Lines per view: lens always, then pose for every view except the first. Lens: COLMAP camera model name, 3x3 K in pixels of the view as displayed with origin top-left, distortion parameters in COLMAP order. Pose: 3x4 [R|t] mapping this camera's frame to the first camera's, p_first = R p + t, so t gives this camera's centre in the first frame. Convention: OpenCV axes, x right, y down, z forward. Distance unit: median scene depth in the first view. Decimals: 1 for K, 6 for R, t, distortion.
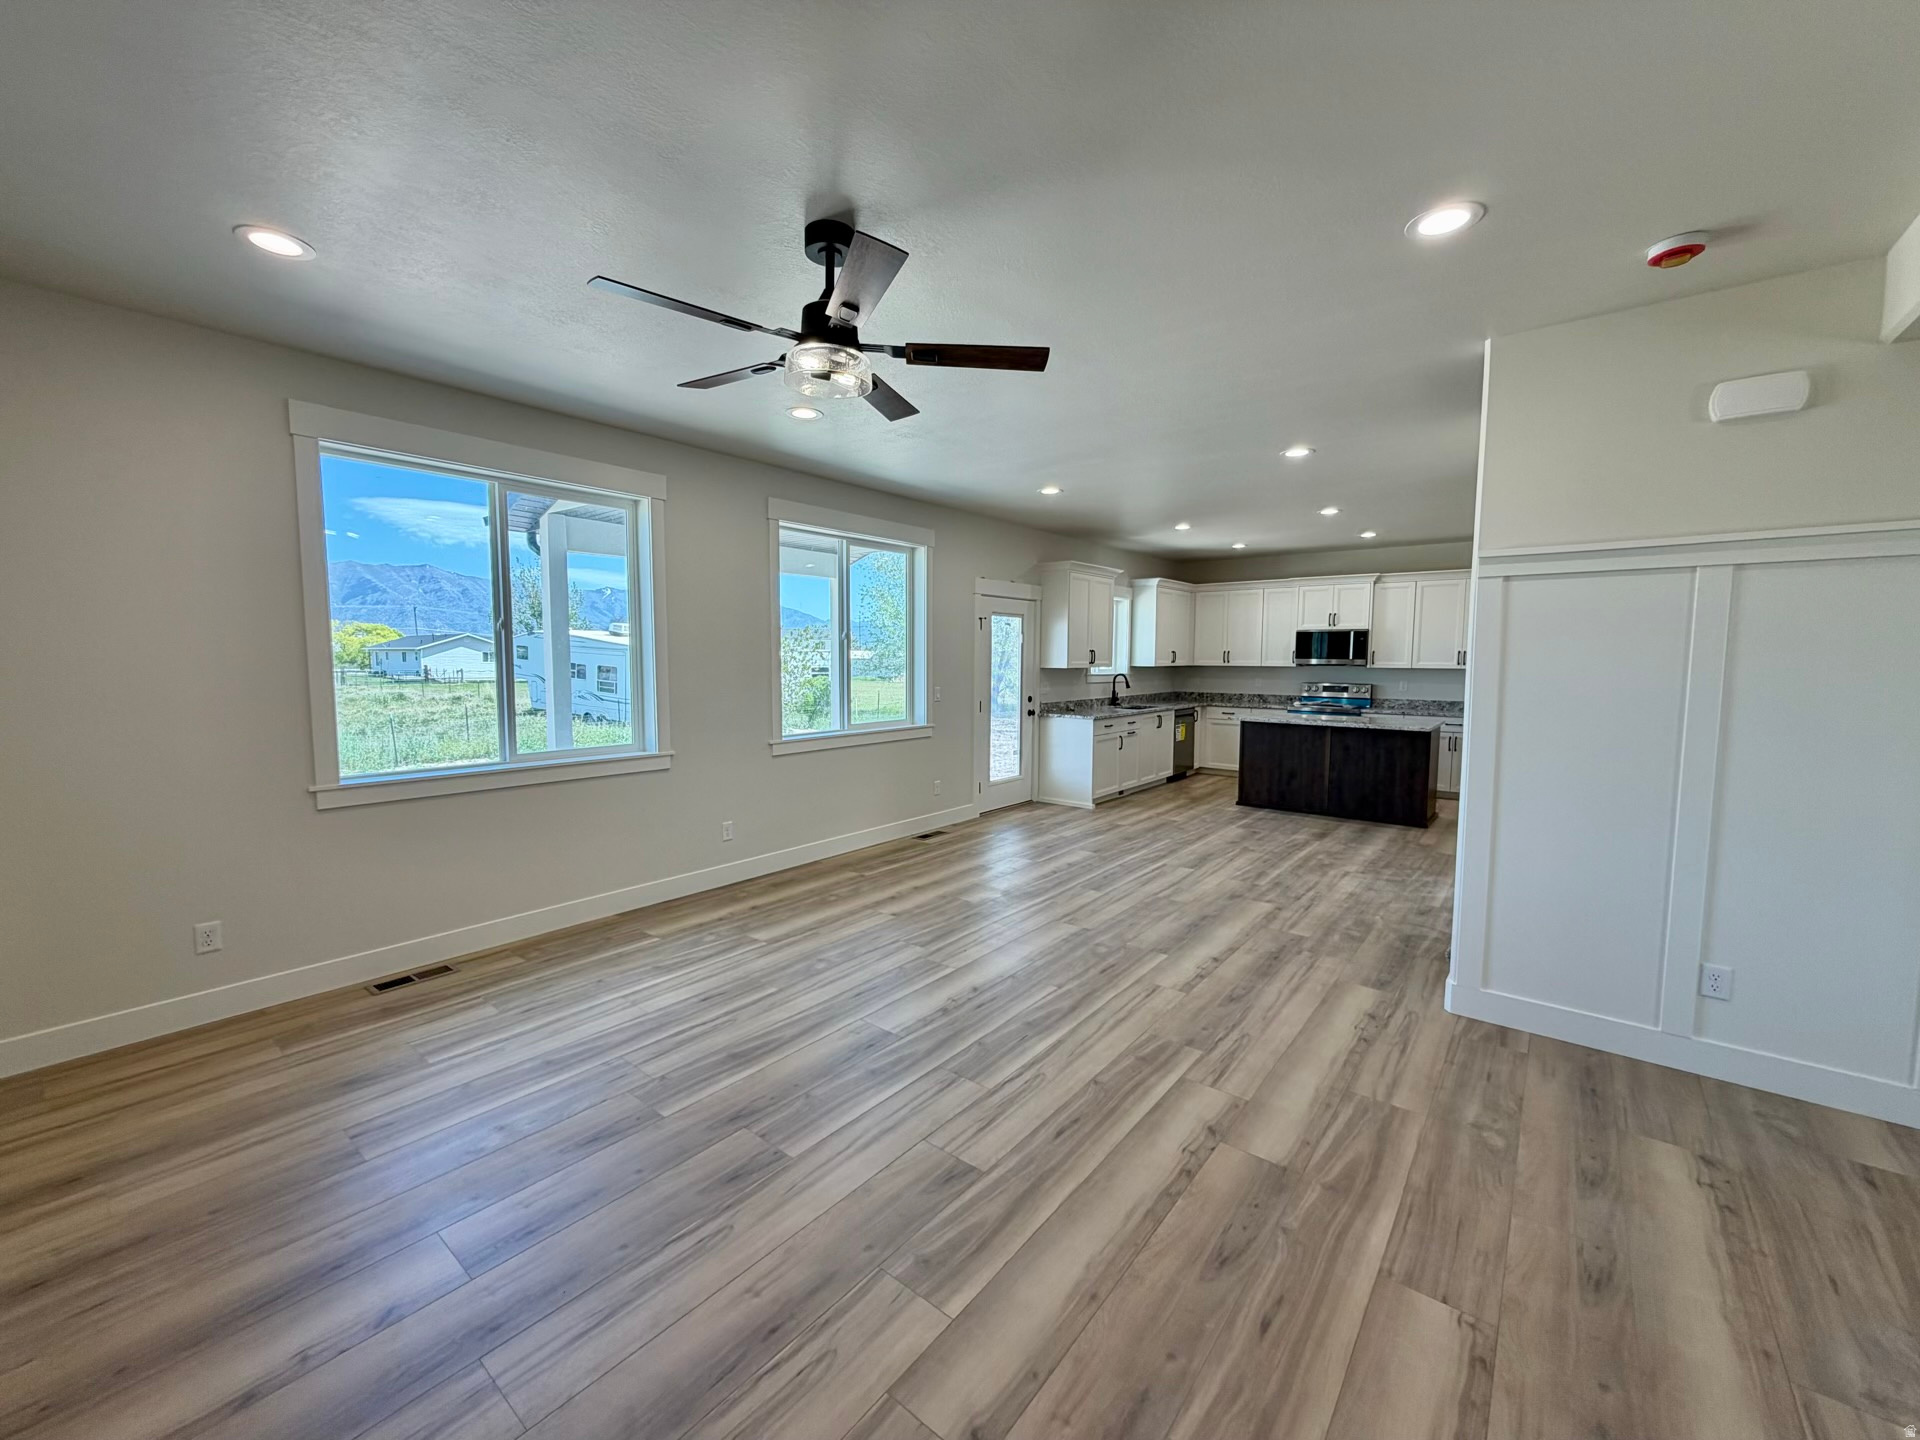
lens RADIAL K [[761.8, 0, 955.3], [0, 761.8, 719.4], [0, 0, 1]] dist [0.001536, -0.000932]
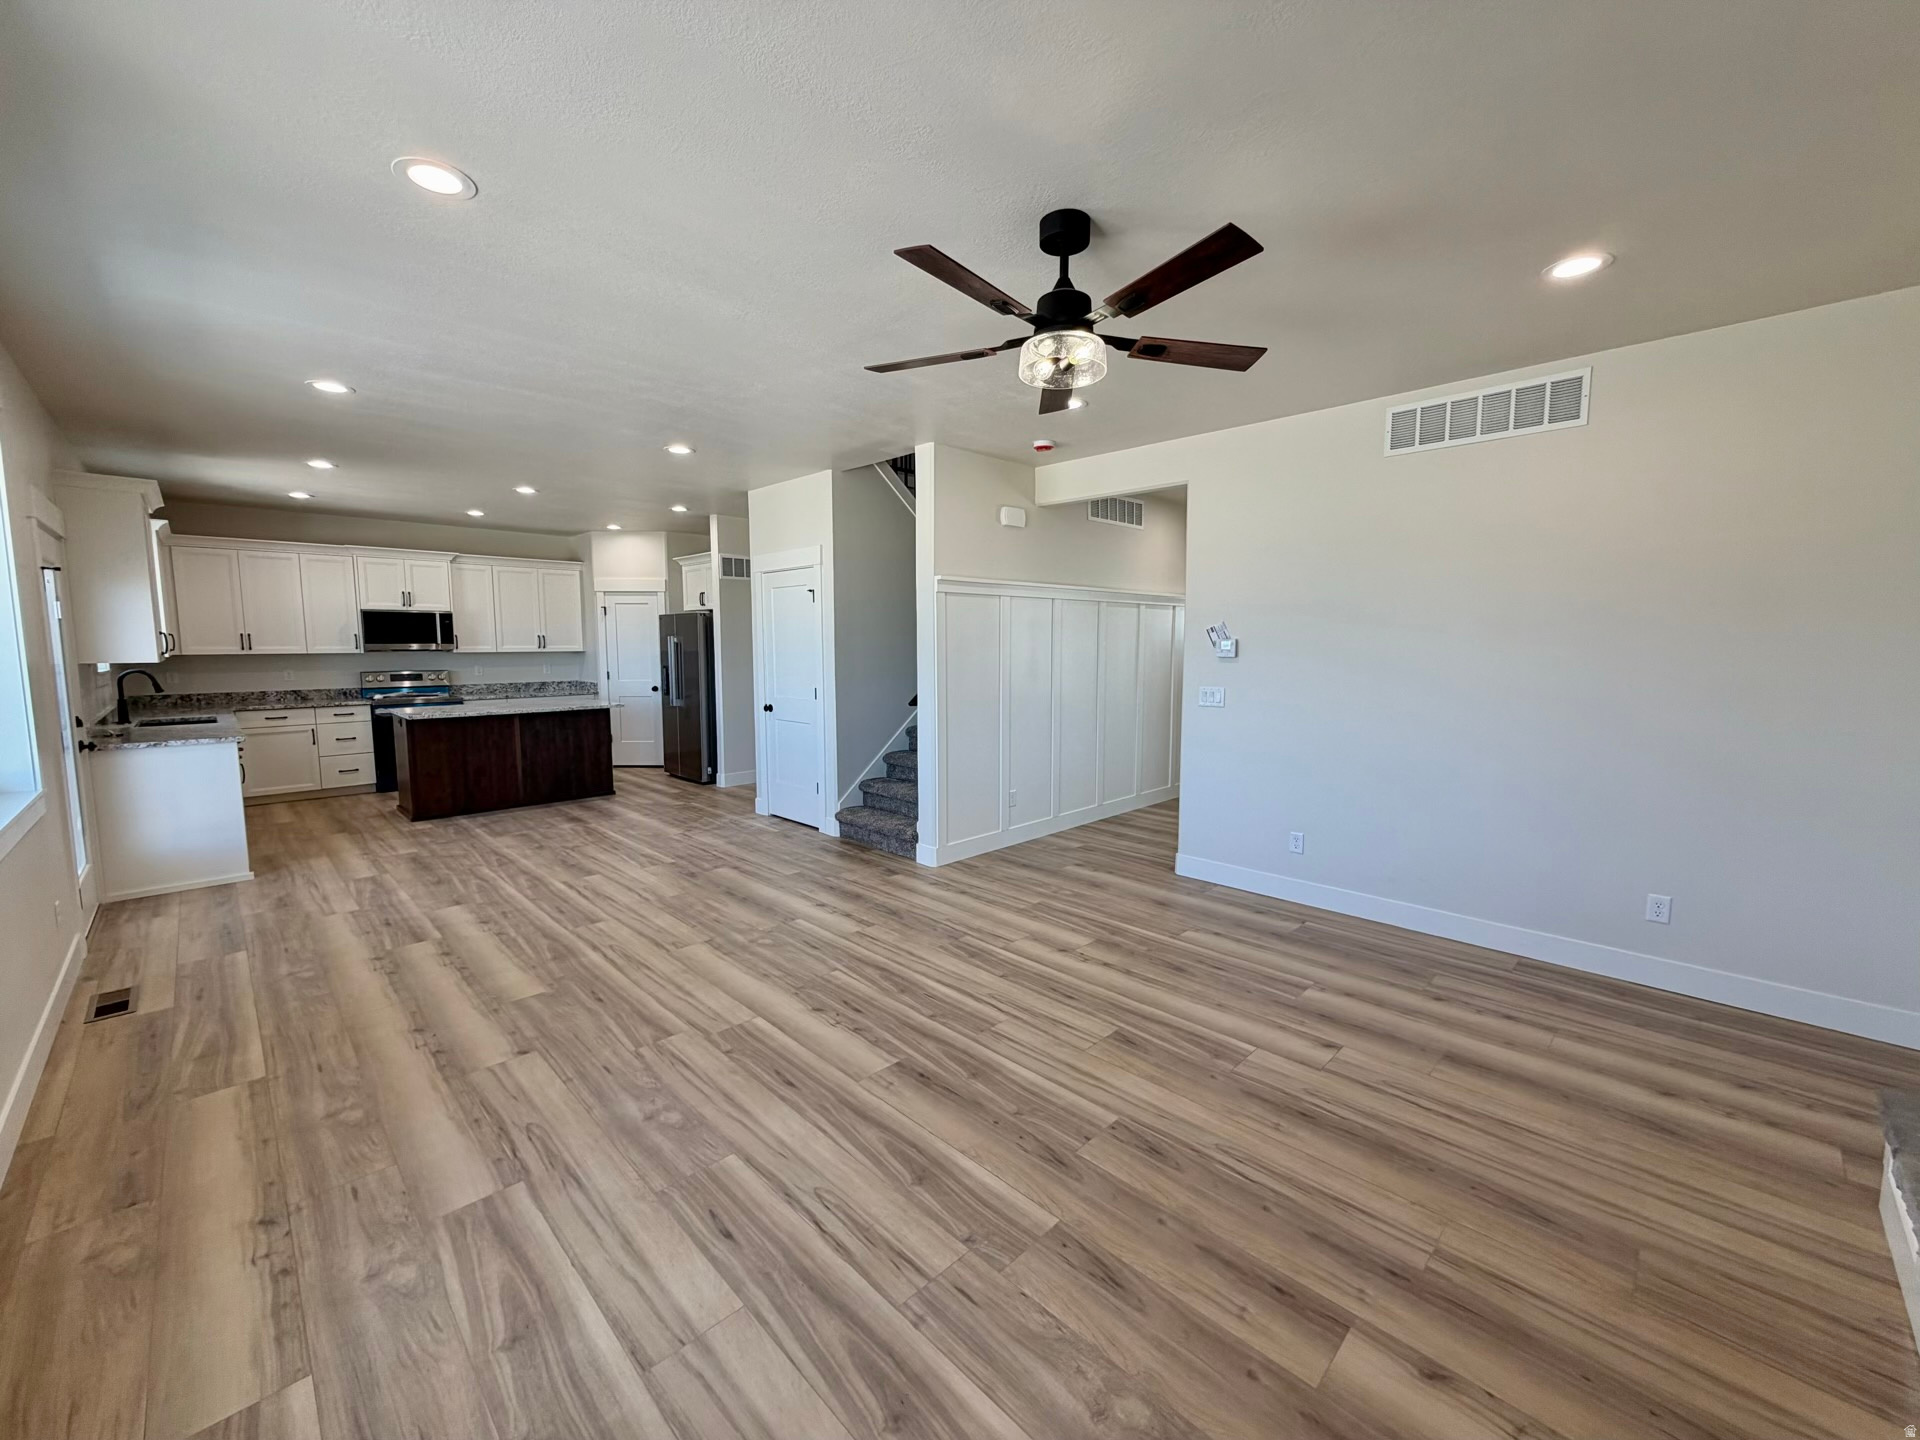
lens RADIAL K [[761.8, 0, 951.6], [0, 761.8, 715.4], [0, 0, 1]] dist [0.001536, -0.000932]
pose [[0.116018, -0.101033, 0.988095, -0.735791], [0.083857, 0.992258, 0.091612, -0.057979], [-0.989701, 0.072230, 0.123592, 0.633036]]
